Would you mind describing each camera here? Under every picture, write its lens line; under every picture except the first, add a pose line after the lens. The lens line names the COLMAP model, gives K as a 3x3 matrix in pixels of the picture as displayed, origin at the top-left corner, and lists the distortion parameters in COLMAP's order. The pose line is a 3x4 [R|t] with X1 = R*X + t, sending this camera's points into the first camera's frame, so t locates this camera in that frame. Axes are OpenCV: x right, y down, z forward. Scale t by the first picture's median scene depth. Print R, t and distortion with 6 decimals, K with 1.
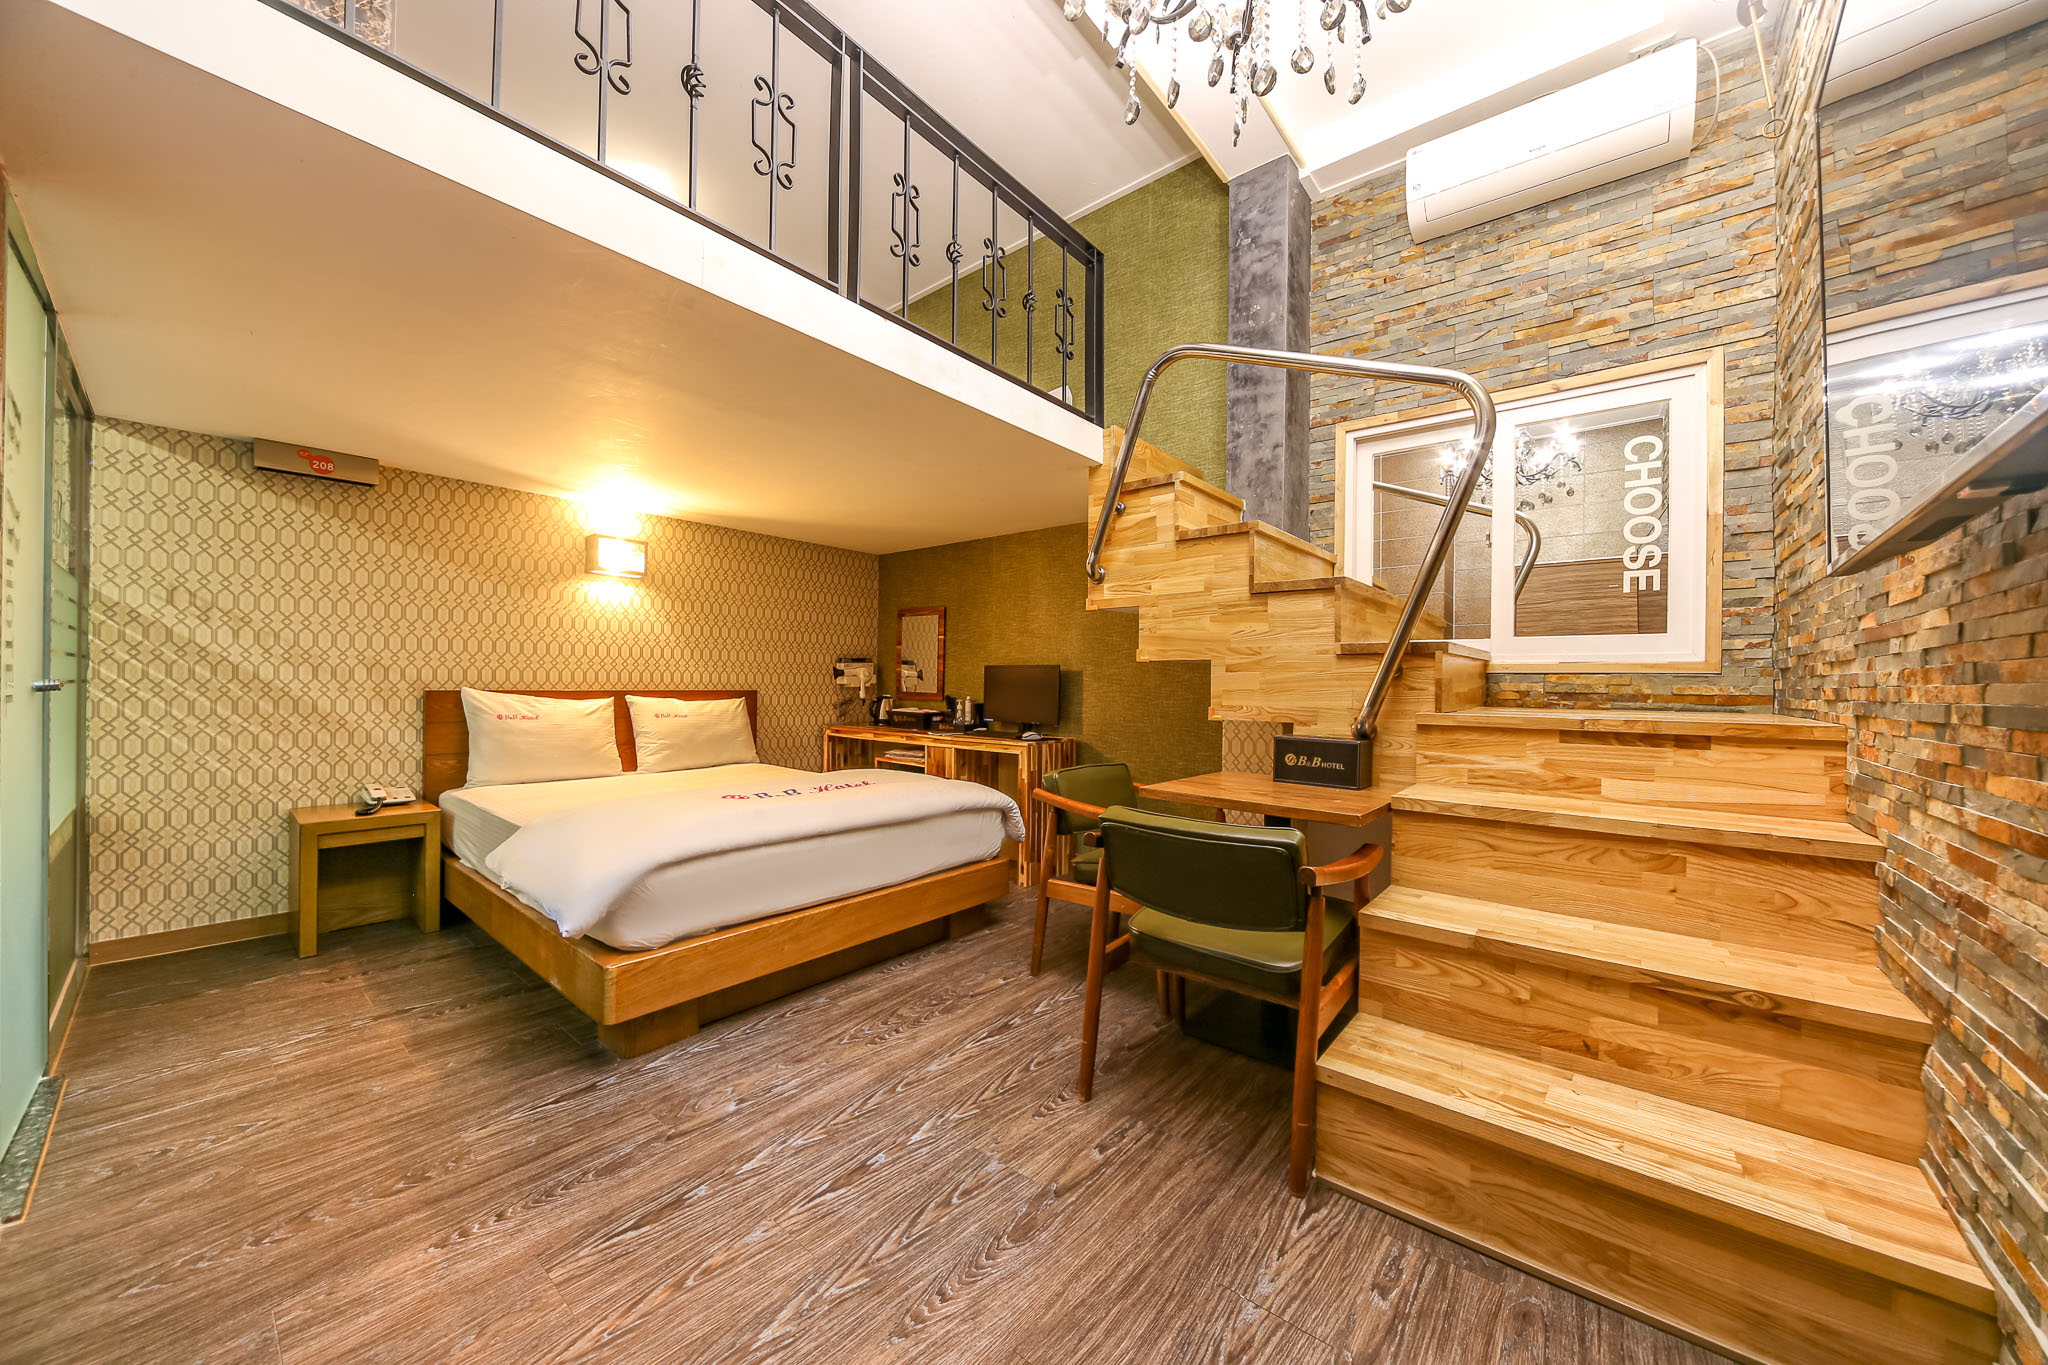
lens RADIAL K [[711.6, 0, 1025.7], [0, 711.6, 687.8], [0, 0, 1]] dist [-0.014032, 0.000321]
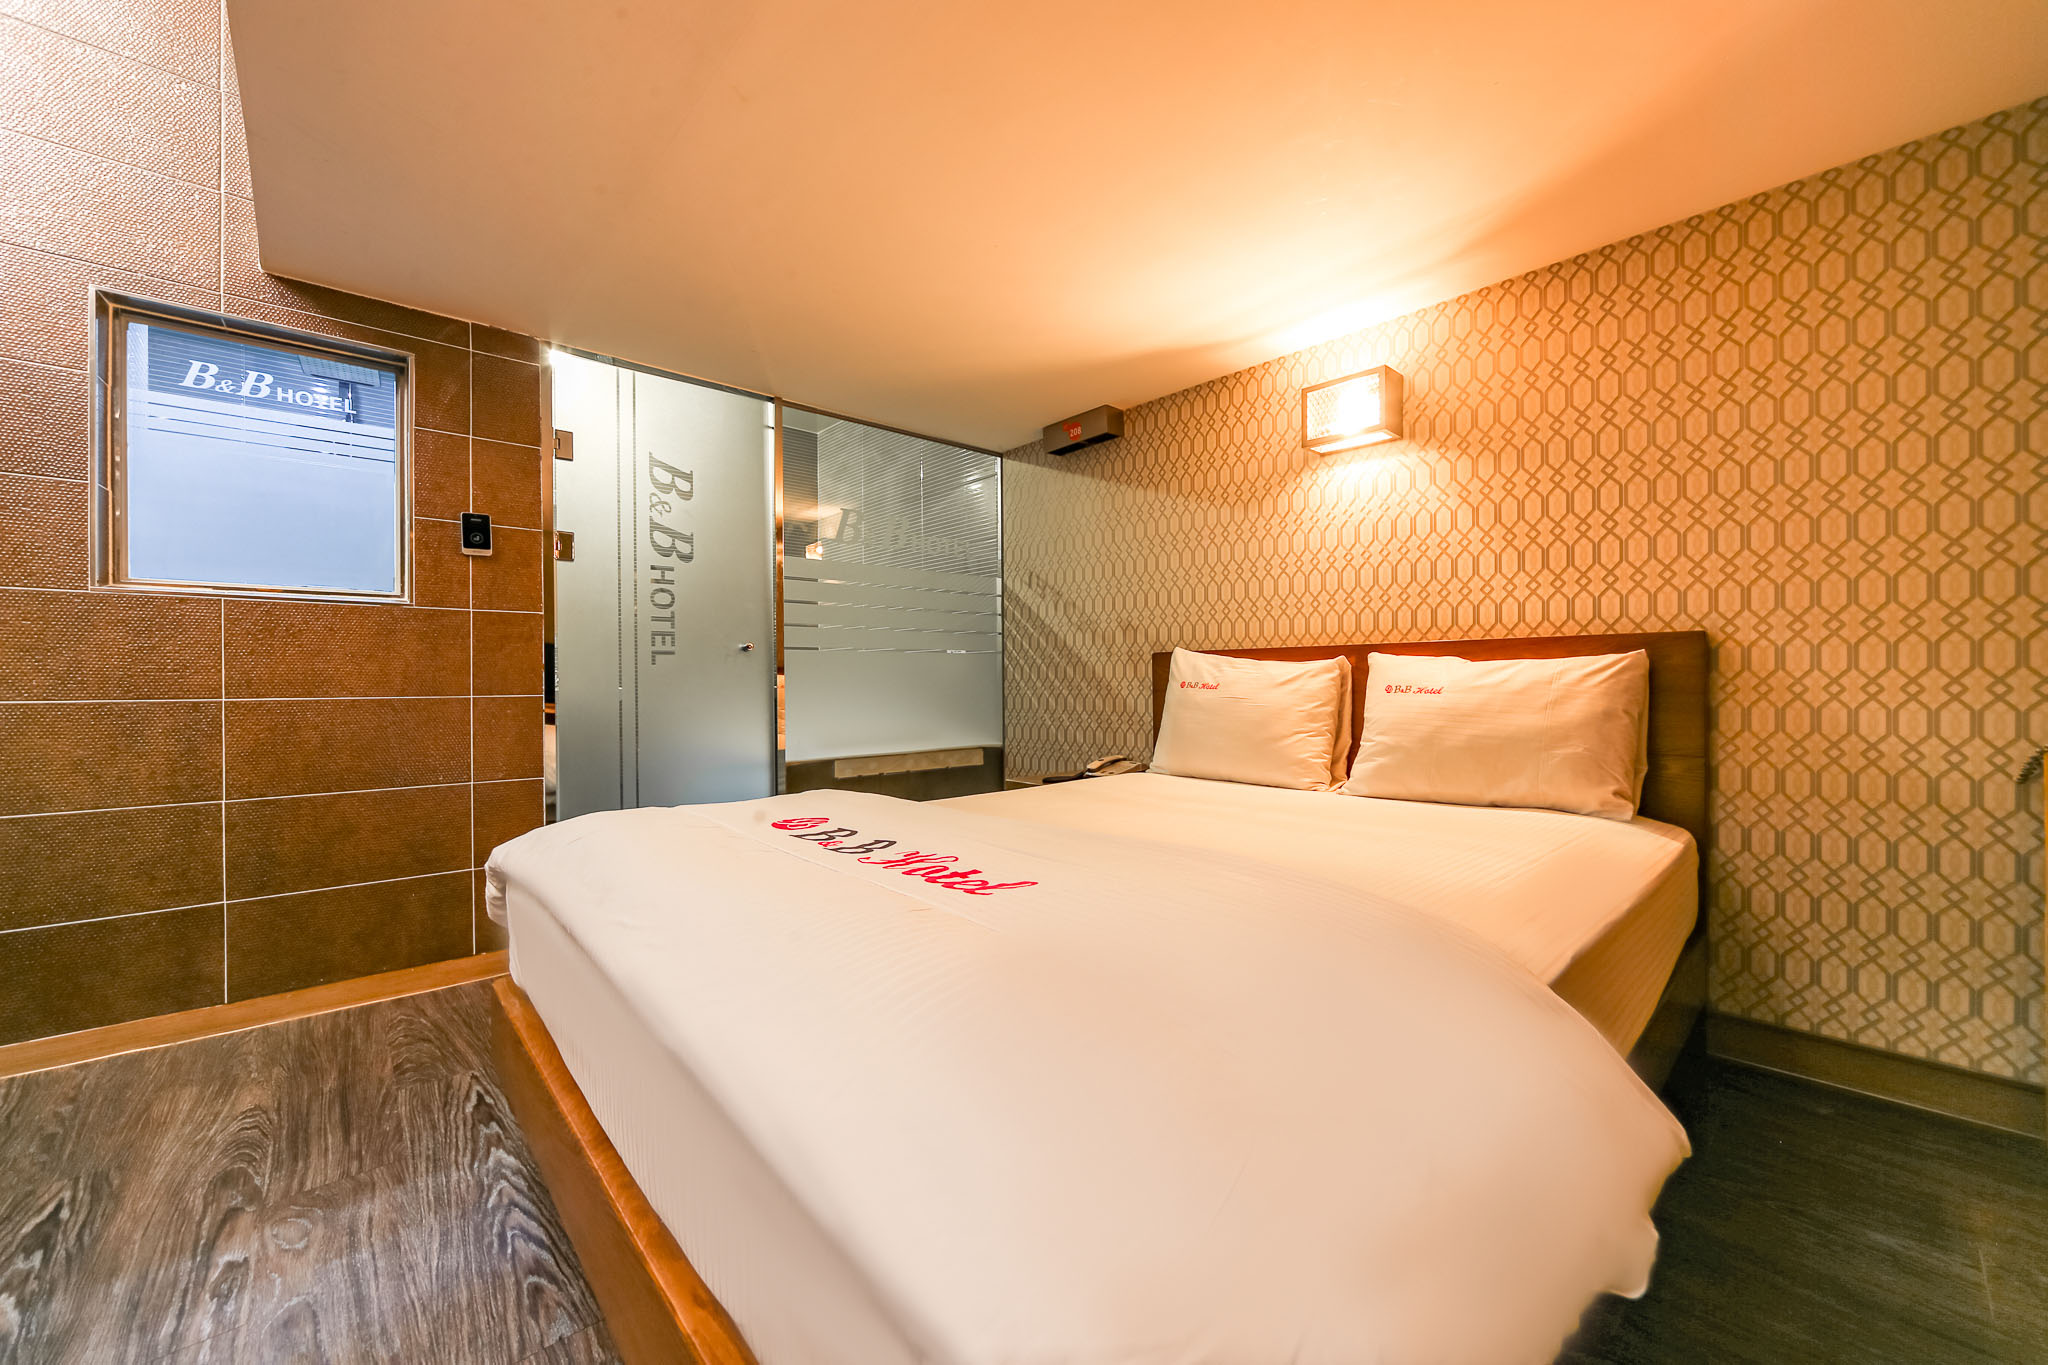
lens RADIAL K [[773.6, 0, 1029.2], [0, 773.6, 684.5], [0, 0, 1]] dist [-0.000898, 0.000024]
pose [[-0.135612, -0.000257, -0.990762, 0.087113], [0.003227, 0.999995, -0.000702, 0.038191], [0.990757, -0.003292, -0.135610, 0.884090]]
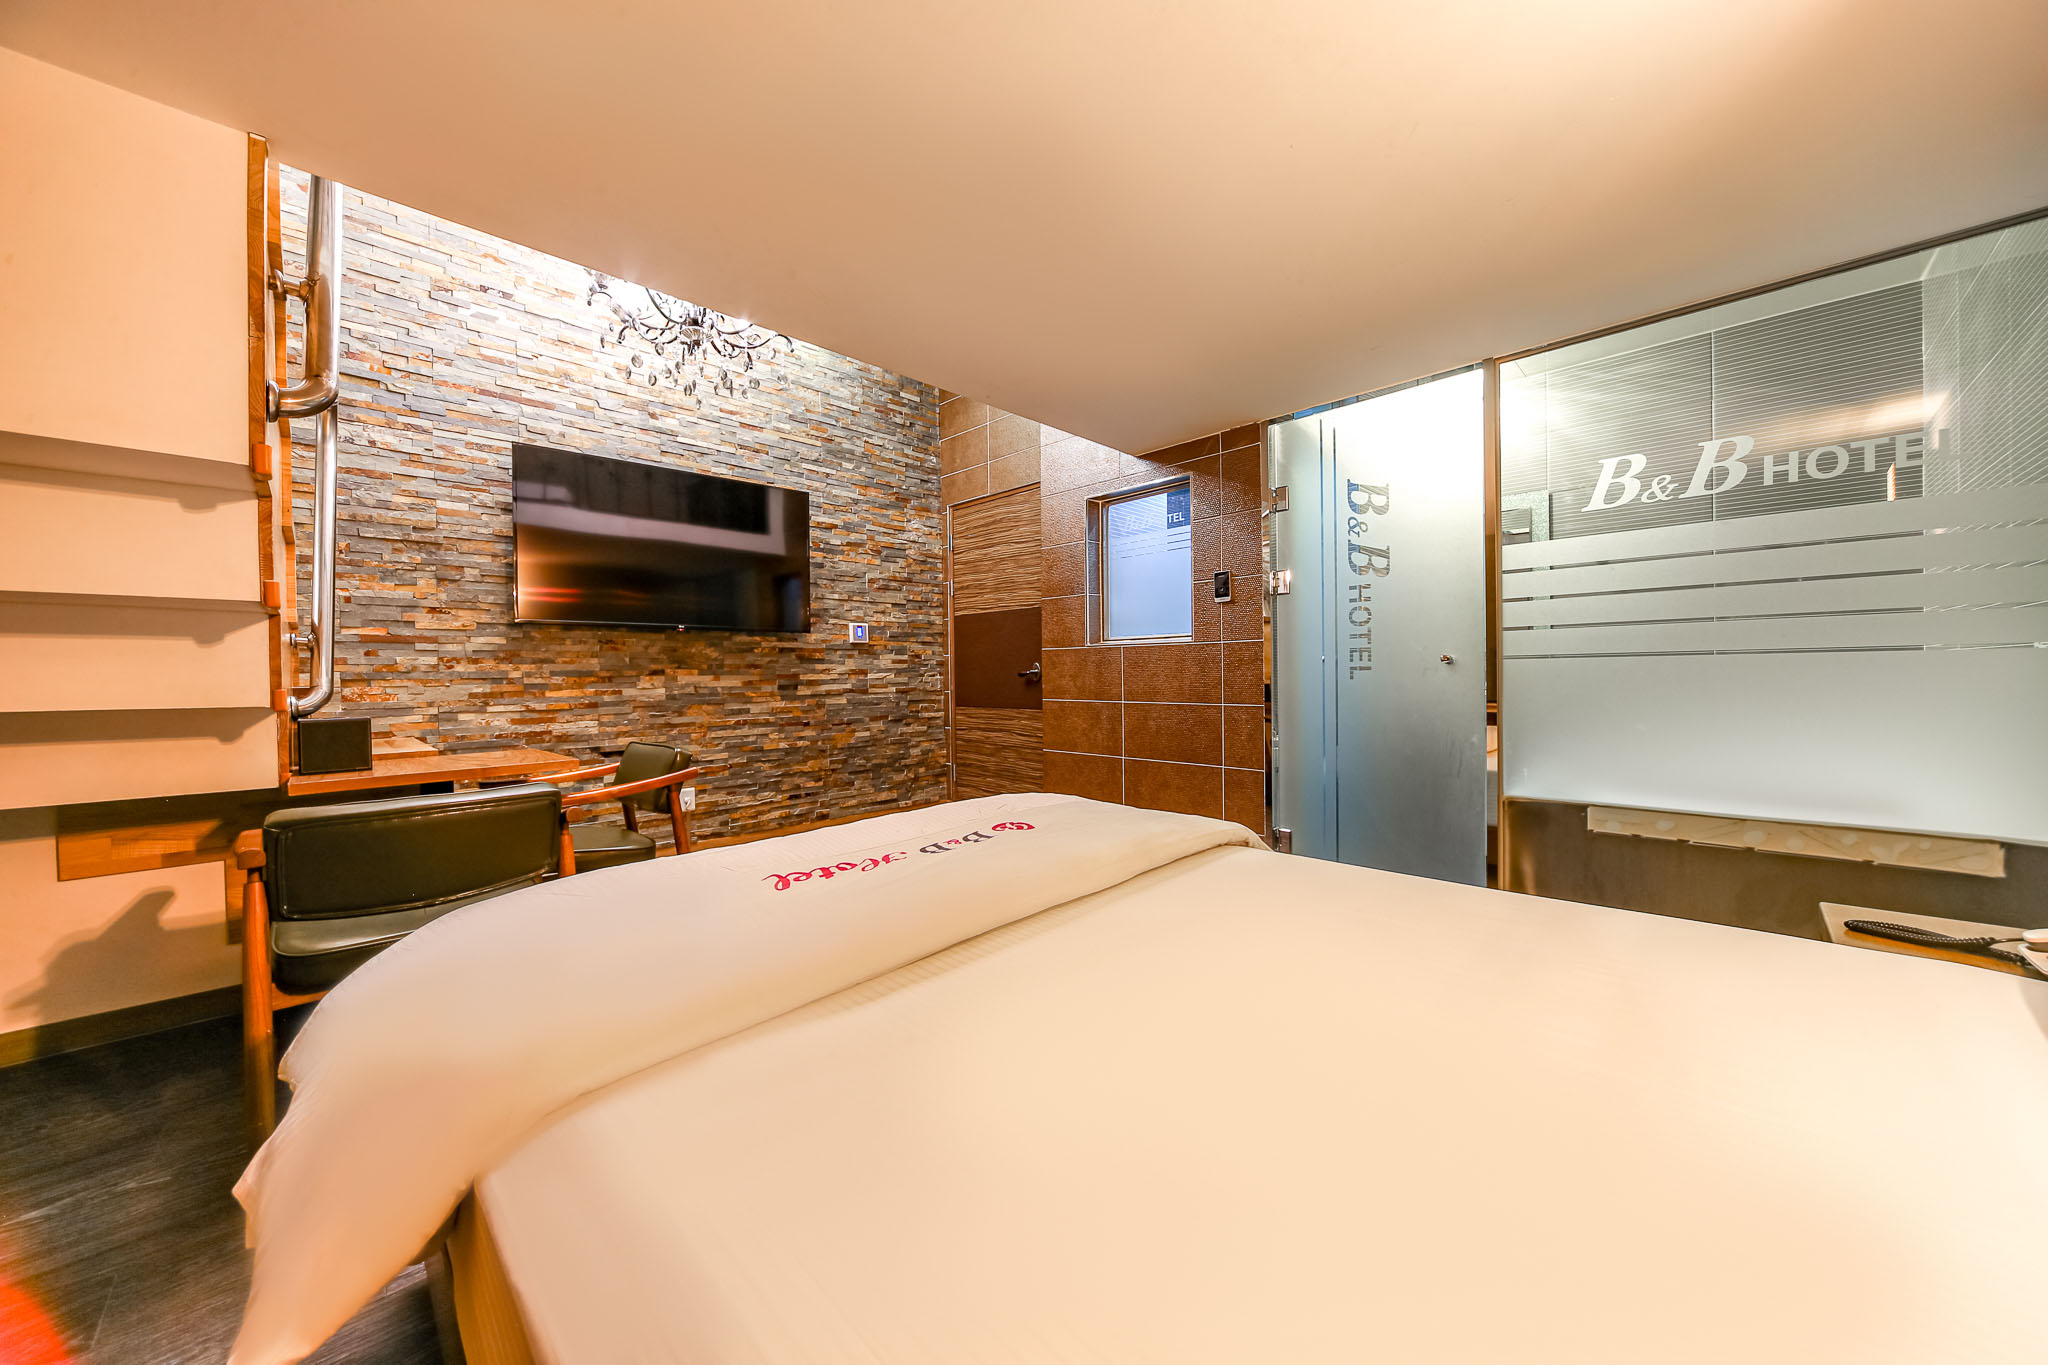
lens RADIAL K [[711.6, 0, 1026.3], [0, 711.6, 679.3], [0, 0, 1]] dist [-0.014032, 0.000321]
pose [[-0.997368, 0.005644, 0.072285, -0.352608], [0.006270, 0.999945, 0.008438, 0.006681], [-0.072233, 0.008869, -0.997348, 1.188473]]
